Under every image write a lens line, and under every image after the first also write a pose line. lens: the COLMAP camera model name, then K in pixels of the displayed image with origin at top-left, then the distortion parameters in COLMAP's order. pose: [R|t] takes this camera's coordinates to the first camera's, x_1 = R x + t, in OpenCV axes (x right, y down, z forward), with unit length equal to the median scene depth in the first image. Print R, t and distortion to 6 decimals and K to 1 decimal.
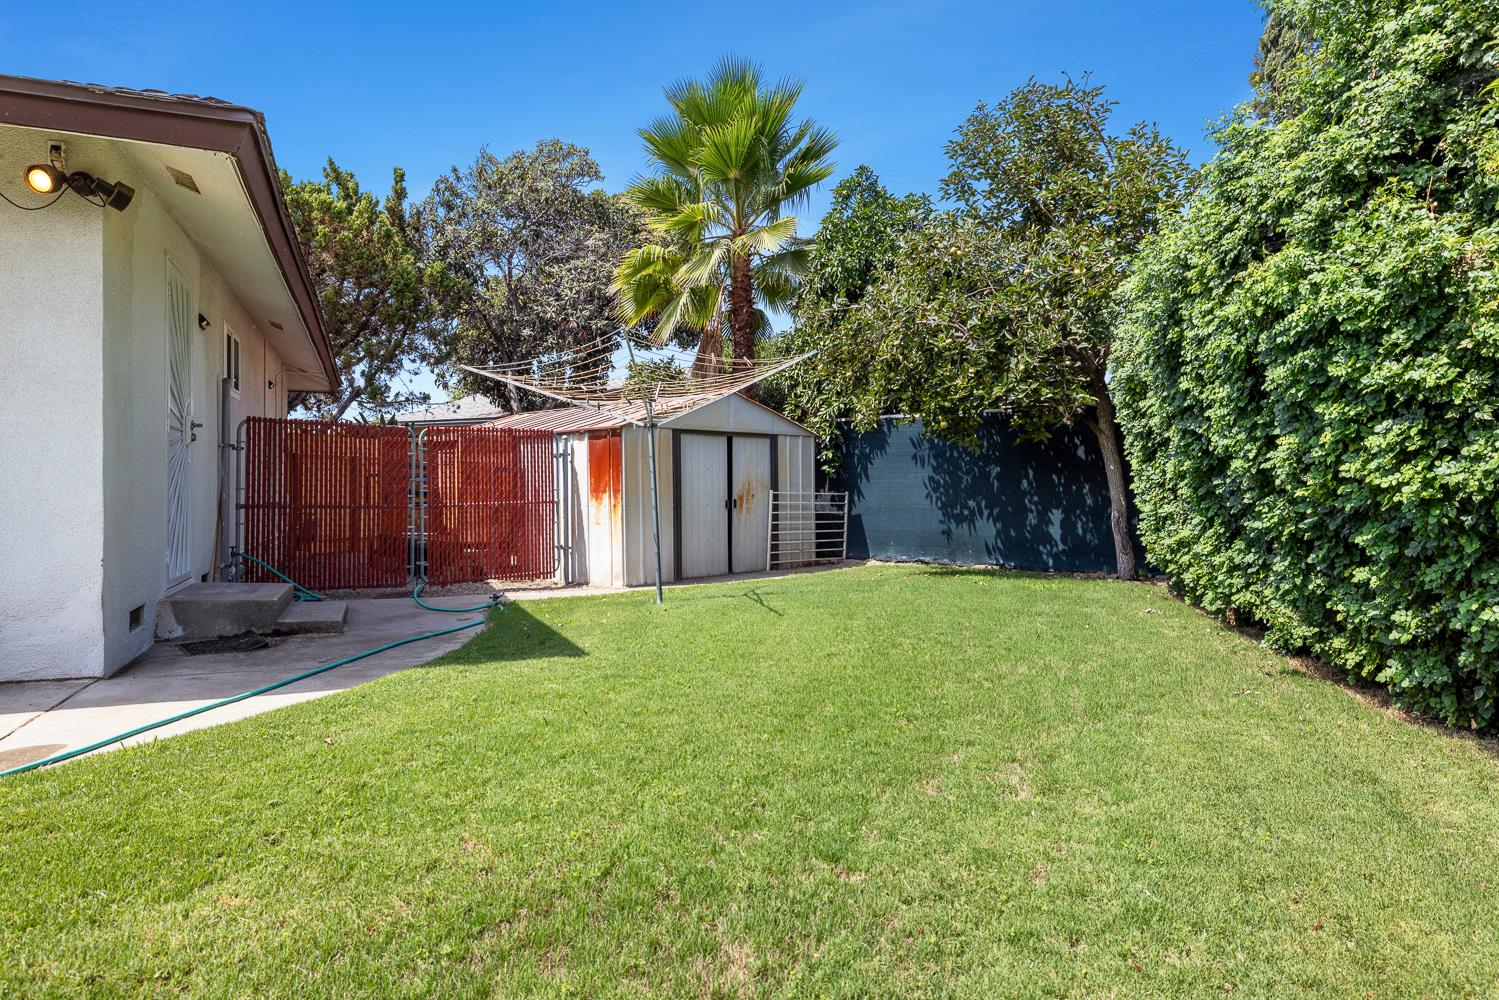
lens RADIAL K [[937.1, 0, 748.0], [0, 937.1, 493.0], [0, 0, 1]] dist [-0.002000, -0.000366]
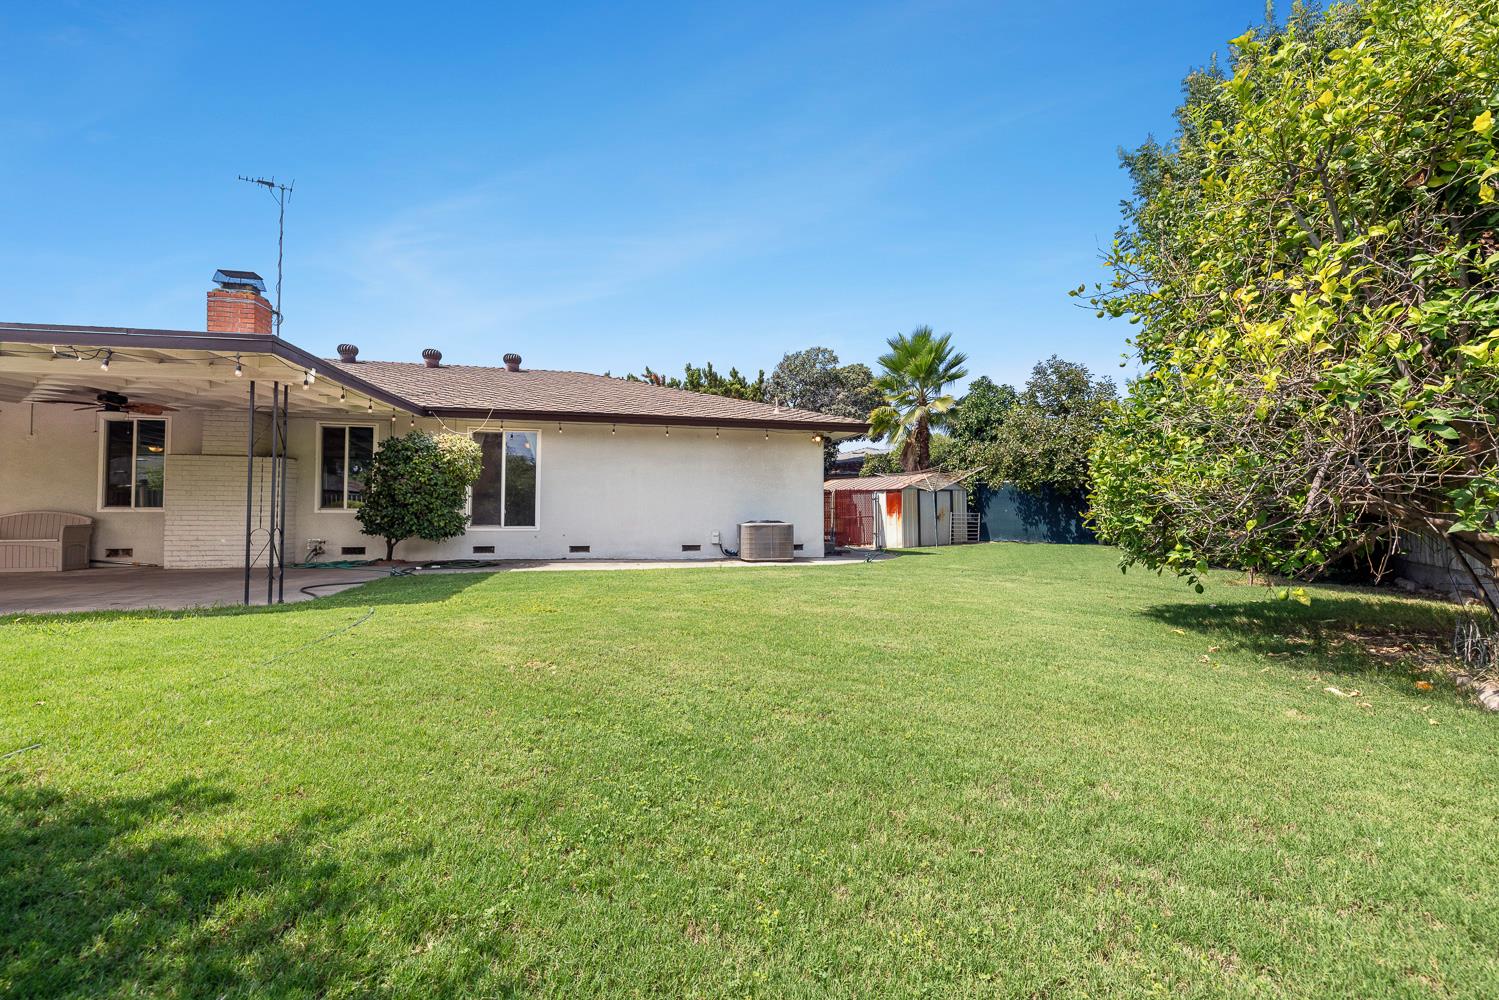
lens RADIAL K [[630.8, 0, 752.3], [0, 630.8, 493.7], [0, 0, 1]] dist [0.001865, 0.000000]
pose [[0.988334, -0.004905, -0.152223, -0.239367], [-0.000314, 0.999413, -0.034245, 0.005165], [0.152301, 0.033894, 0.987753, -0.731300]]
